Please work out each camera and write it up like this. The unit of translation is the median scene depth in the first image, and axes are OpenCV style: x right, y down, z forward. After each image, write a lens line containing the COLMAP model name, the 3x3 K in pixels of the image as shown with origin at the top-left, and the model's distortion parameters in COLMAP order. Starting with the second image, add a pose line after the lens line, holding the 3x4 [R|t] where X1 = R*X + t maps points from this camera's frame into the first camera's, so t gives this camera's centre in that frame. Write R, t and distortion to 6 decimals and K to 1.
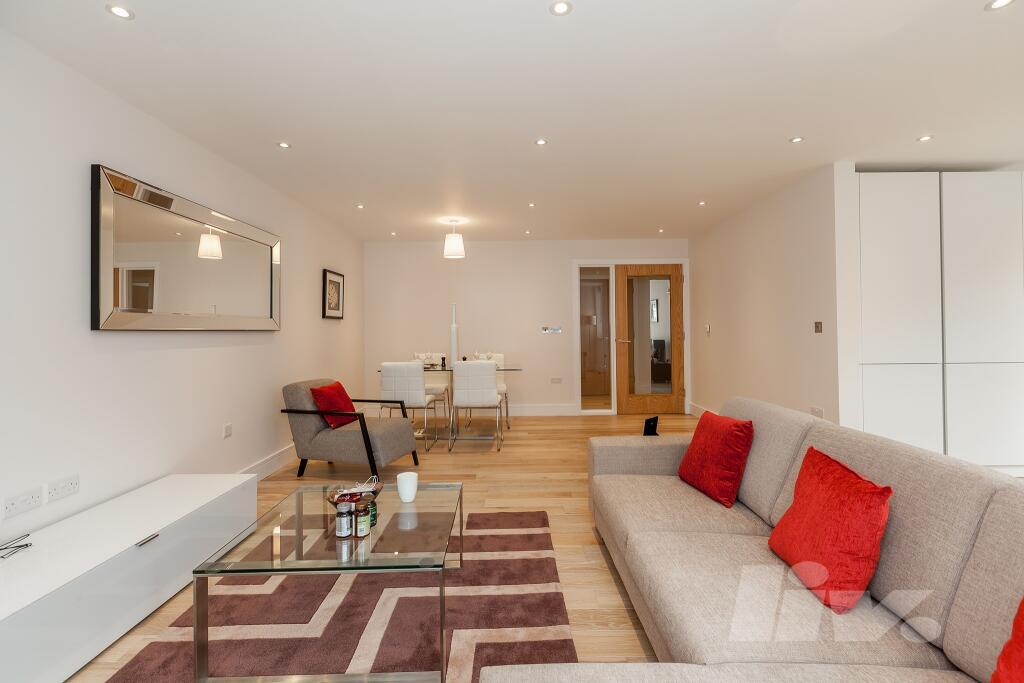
lens RADIAL K [[470.4, 0, 514.9], [0, 470.4, 320.9], [0, 0, 1]] dist [0.001061, 0.000332]
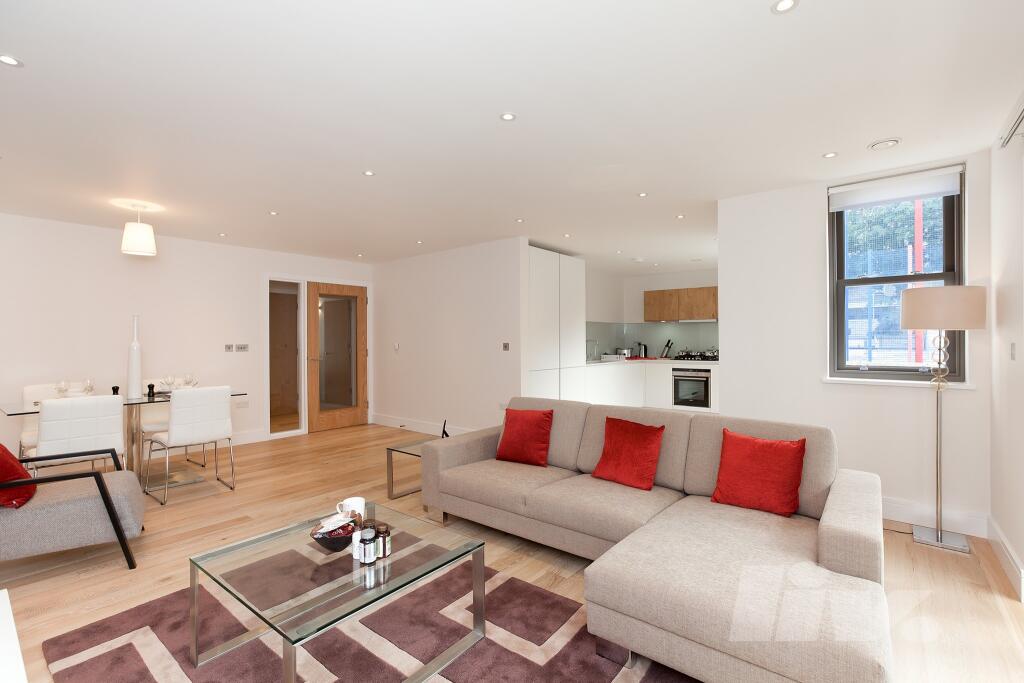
lens RADIAL K [[462.5, 0, 527.2], [0, 462.5, 341.3], [0, 0, 1]] dist [-0.001508, 0.000027]
pose [[0.625461, 0.007397, 0.780220, -0.320079], [-0.016291, 0.999861, 0.003580, -0.007314], [-0.780085, -0.014950, 0.625495, 0.045095]]
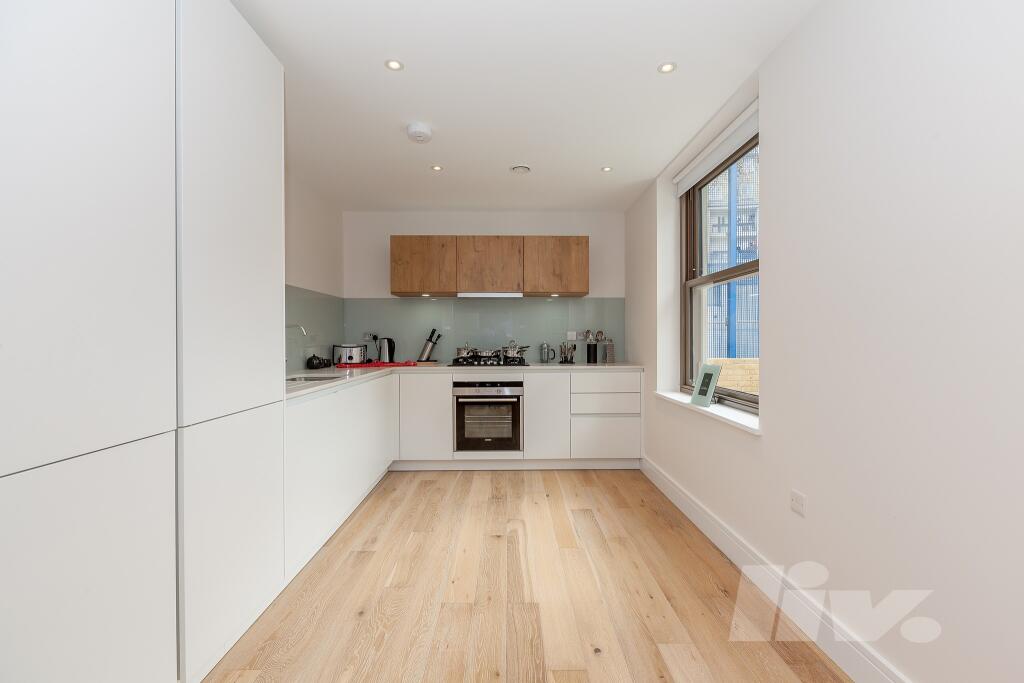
lens RADIAL K [[452.7, 0, 514.9], [0, 452.7, 340.8], [0, 0, 1]] dist [0.000816, 0.000252]
pose [[0.003477, 0.006675, 0.999972, 0.384329], [-0.012871, 0.999895, -0.006630, 0.011116], [-0.999911, -0.012848, 0.003562, 0.516388]]
